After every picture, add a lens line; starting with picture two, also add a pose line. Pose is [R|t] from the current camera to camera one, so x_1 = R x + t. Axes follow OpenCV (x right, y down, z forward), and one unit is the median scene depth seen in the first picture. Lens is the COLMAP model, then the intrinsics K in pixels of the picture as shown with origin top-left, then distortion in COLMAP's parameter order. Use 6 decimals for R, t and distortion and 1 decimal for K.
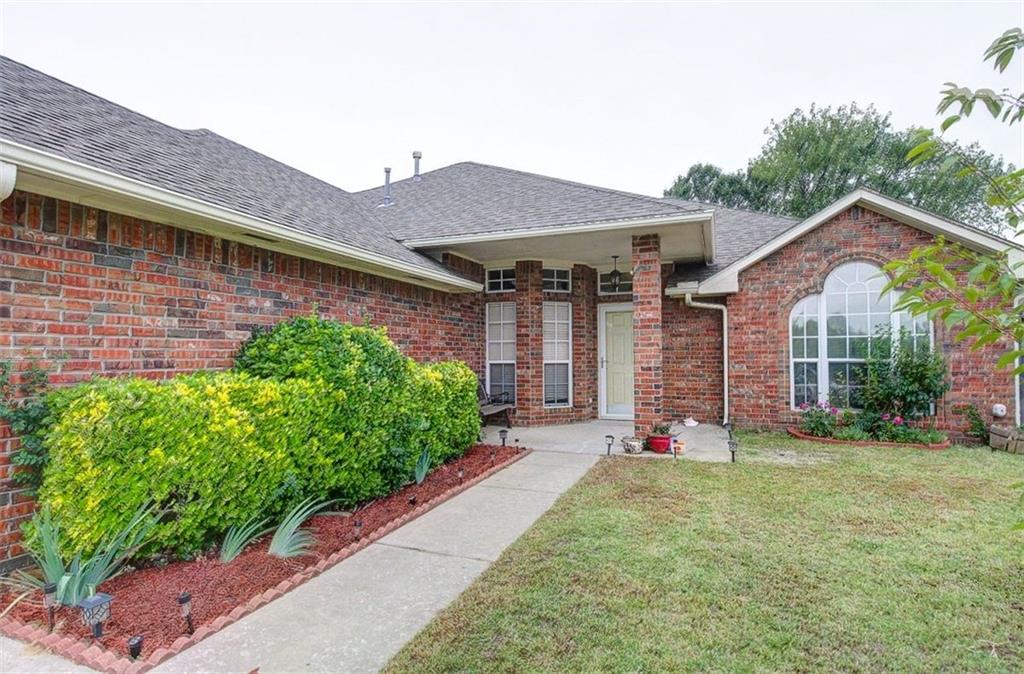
lens RADIAL K [[533.4, 0, 512.0], [0, 533.4, 337.0], [0, 0, 1]] dist [-0.000506, -0.041170]
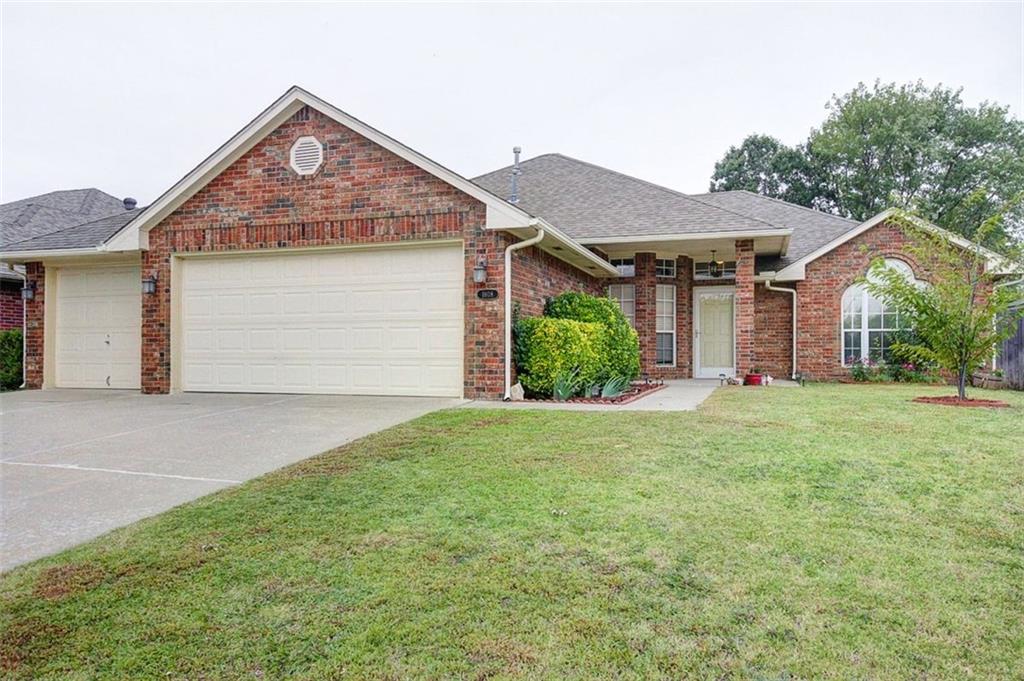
lens RADIAL K [[719.9, 0, 512.0], [0, 719.9, 340.5], [0, 0, 1]] dist [-0.032061, 0.000802]
pose [[0.999339, 0.010599, 0.034784, -0.352754], [-0.011065, 0.999851, 0.013239, 0.050570], [-0.034639, -0.013615, 0.999307, -0.736000]]
